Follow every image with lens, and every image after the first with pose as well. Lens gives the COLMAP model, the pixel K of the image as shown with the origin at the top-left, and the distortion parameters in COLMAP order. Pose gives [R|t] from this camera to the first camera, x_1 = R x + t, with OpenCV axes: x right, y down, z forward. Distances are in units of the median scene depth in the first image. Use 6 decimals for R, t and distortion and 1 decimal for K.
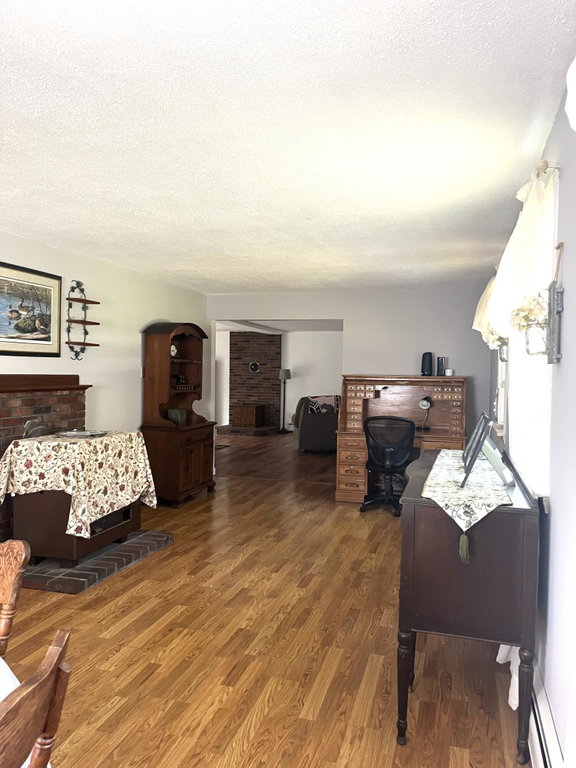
lens RADIAL K [[582.8, 0, 288.4], [0, 582.8, 385.2], [0, 0, 1]] dist [0.063501, -0.088985]
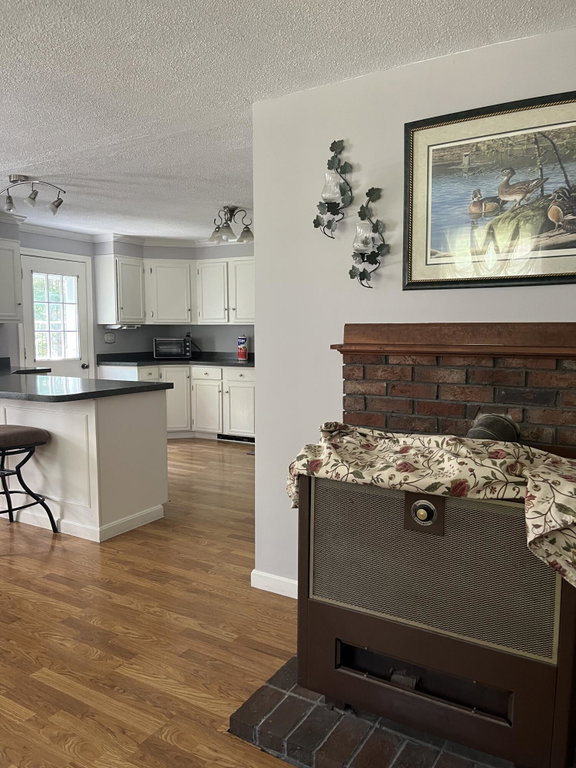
lens RADIAL K [[582.8, 0, 280.7], [0, 582.8, 390.9], [0, 0, 1]] dist [0.063501, -0.088985]
pose [[-0.259602, 0.087332, -0.961759, 0.094138], [-0.021209, 0.995147, 0.096089, -0.004345], [0.965483, 0.045343, -0.256490, 0.958767]]
